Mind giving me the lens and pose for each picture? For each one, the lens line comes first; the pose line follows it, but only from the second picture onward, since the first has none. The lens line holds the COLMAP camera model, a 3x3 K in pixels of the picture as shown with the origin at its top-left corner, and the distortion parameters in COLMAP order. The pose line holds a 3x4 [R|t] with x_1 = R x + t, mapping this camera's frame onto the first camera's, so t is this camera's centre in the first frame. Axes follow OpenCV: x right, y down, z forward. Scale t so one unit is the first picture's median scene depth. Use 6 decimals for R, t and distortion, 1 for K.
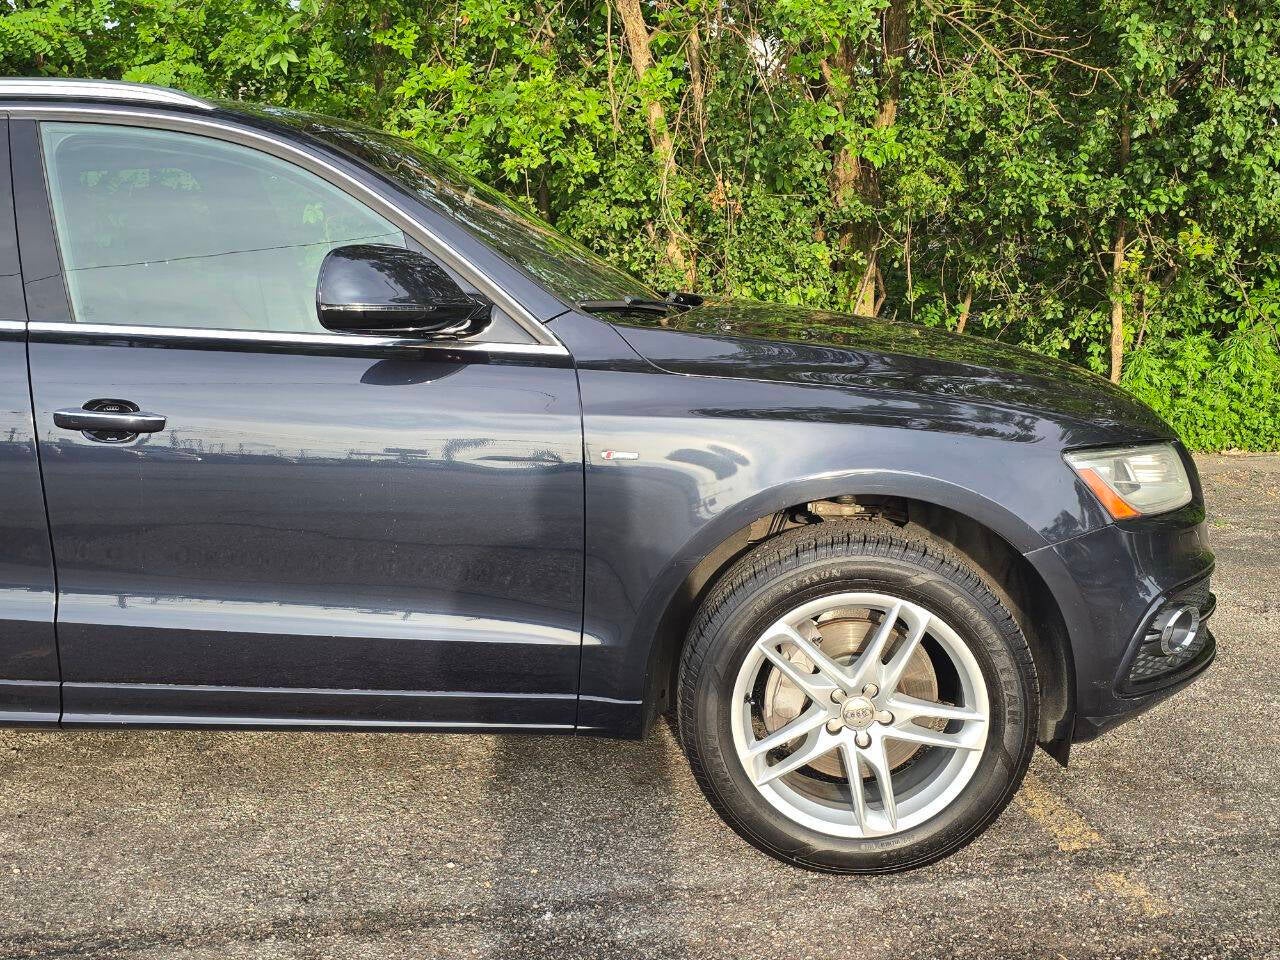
lens RADIAL K [[1344.7, 0, 672.4], [0, 1344.7, 484.5], [0, 0, 1]] dist [0.050823, 0.000000]
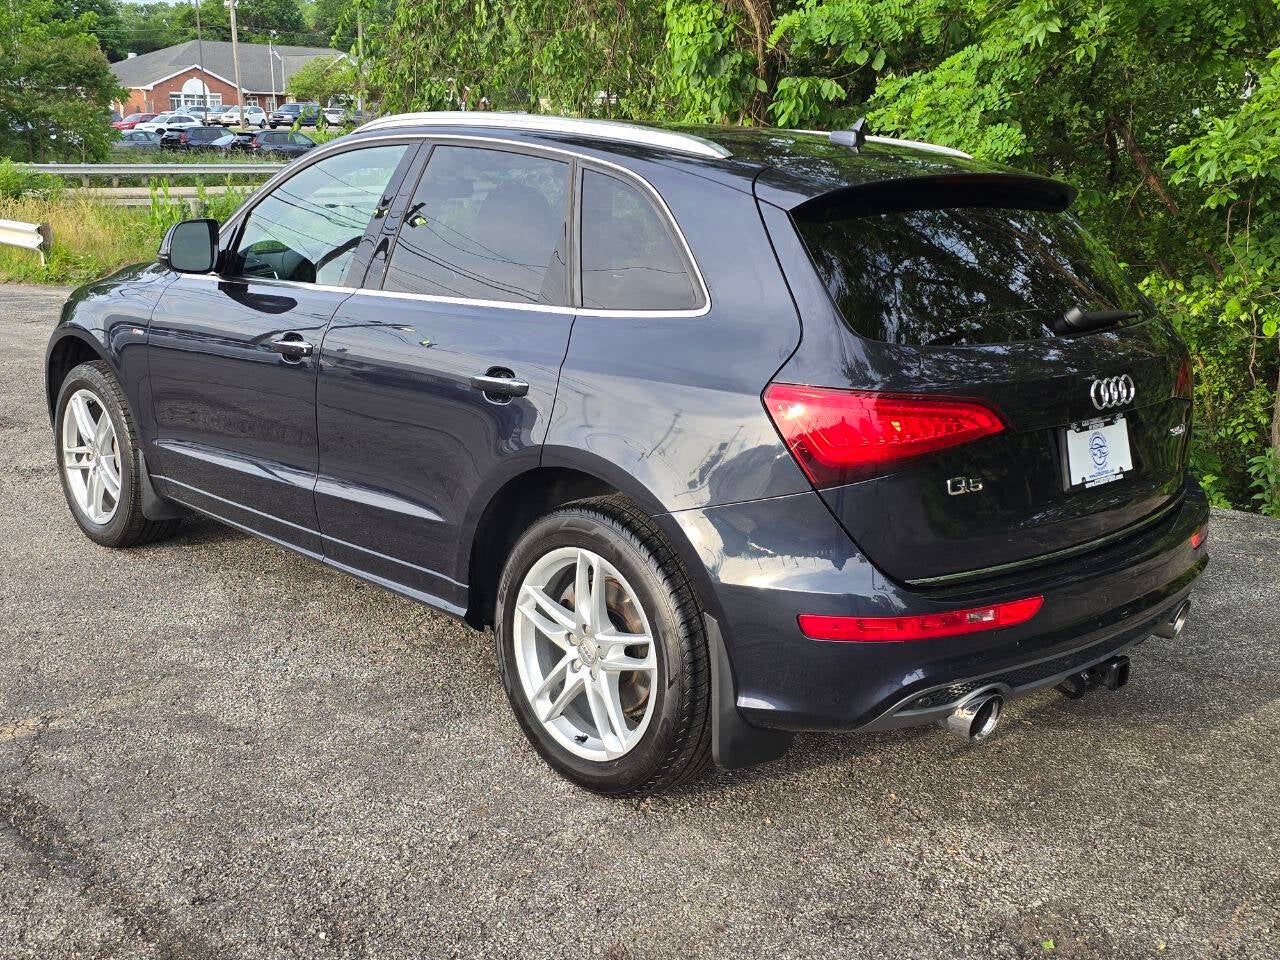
lens RADIAL K [[1344.7, 0, 642.0], [0, 1344.7, 478.5], [0, 0, 1]] dist [0.050823, 0.000000]
pose [[0.630538, 0.197354, -0.750649, 0.591725], [-0.180071, 0.977941, 0.105854, -0.158808], [0.754981, 0.068425, 0.652167, 0.520235]]
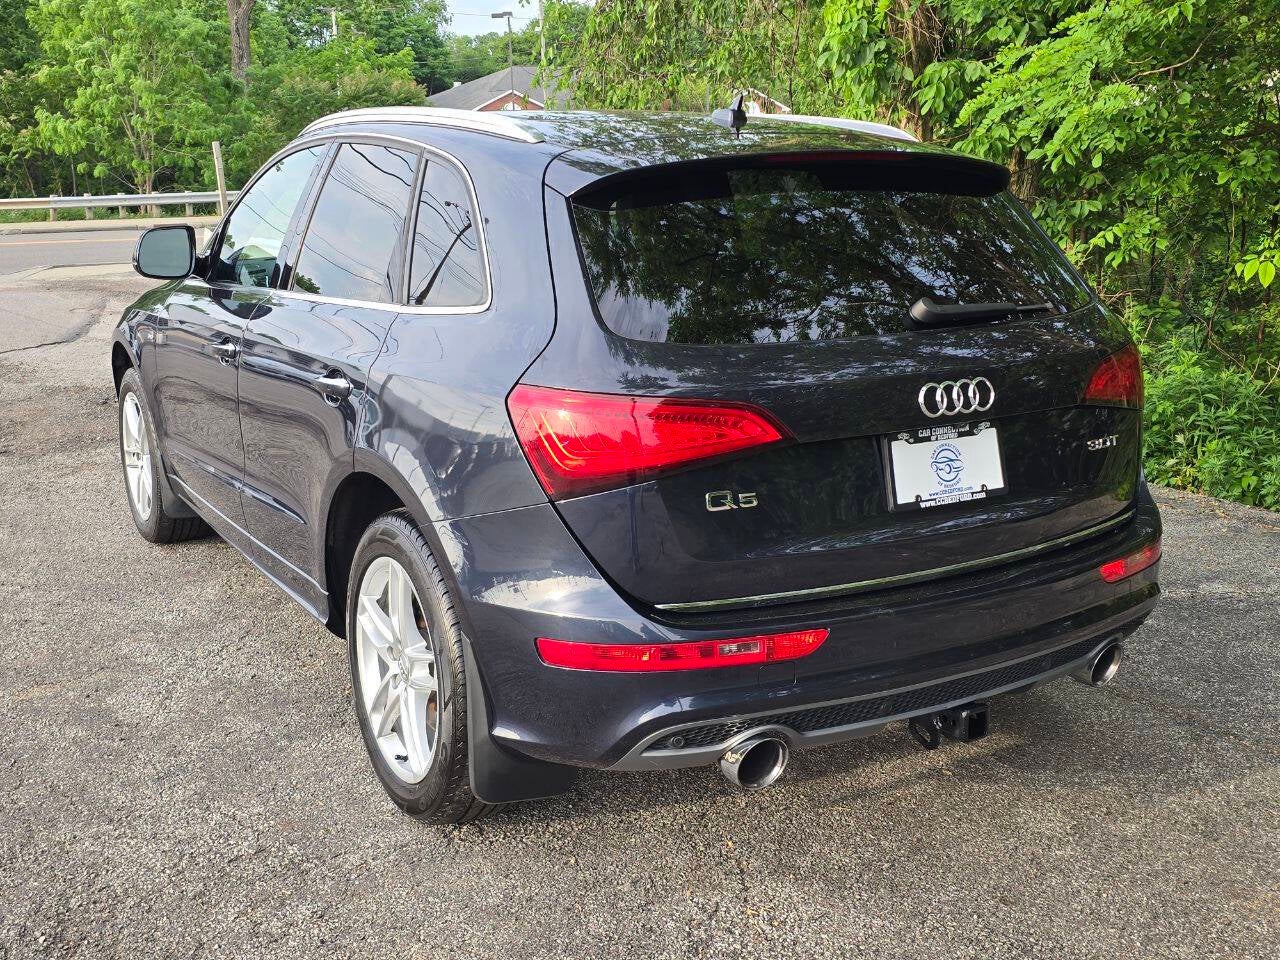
lens RADIAL K [[1344.7, 0, 612.7], [0, 1344.7, 482.2], [0, 0, 1]] dist [0.050823, 0.000000]
pose [[0.430038, 0.205671, -0.879072, 0.730719], [-0.170203, 0.974714, 0.144785, -0.216041], [0.886622, 0.087358, 0.454170, 0.870515]]
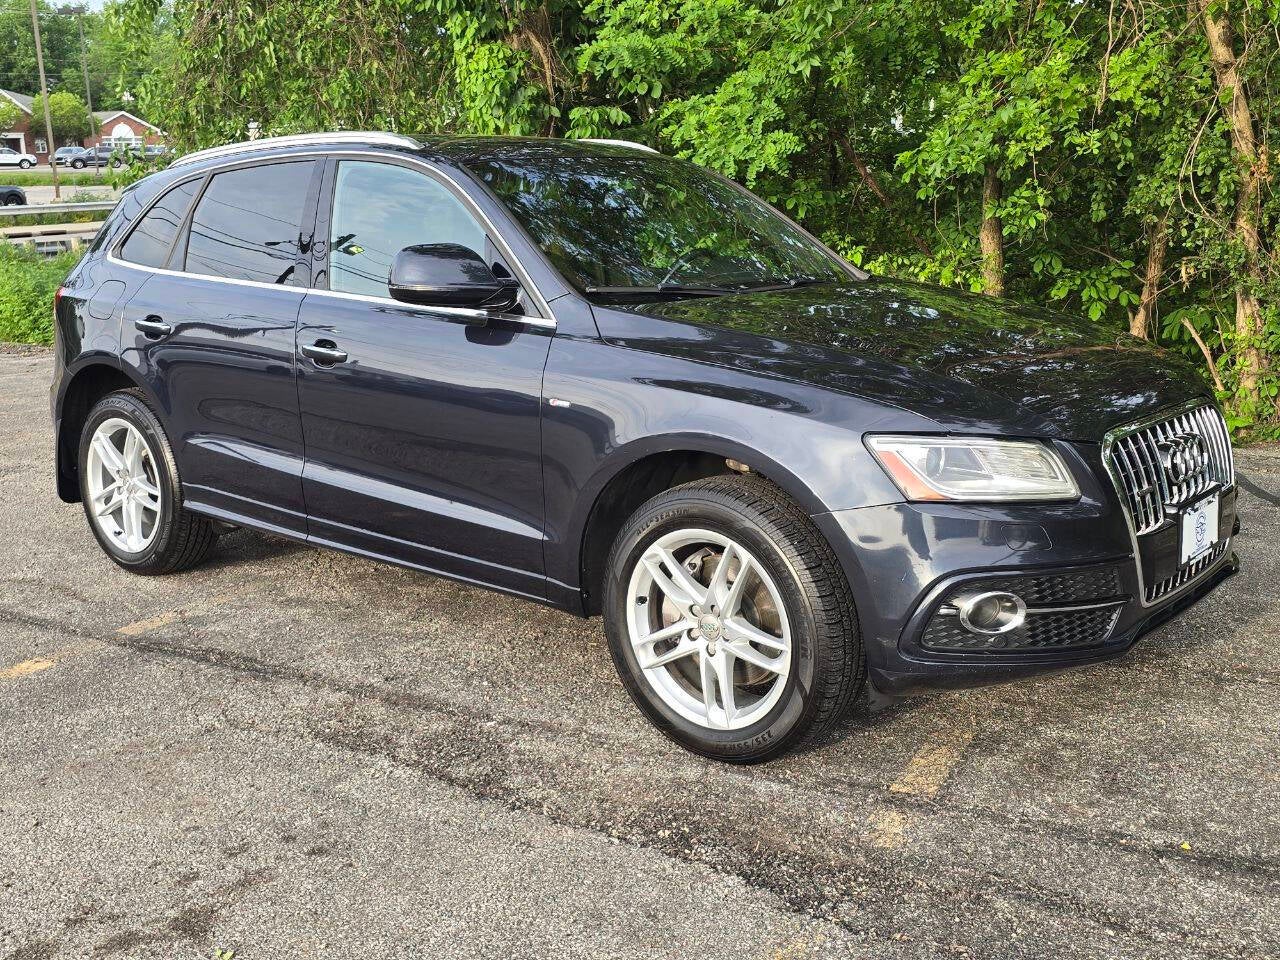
lens RADIAL K [[1344.7, 0, 630.0], [0, 1344.7, 481.3], [0, 0, 1]] dist [0.050823, 0.000000]
pose [[0.780901, 0.123426, -0.612340, 0.767274], [-0.107292, 0.992219, 0.063169, -0.032003], [0.615372, 0.016371, 0.788067, -0.022861]]
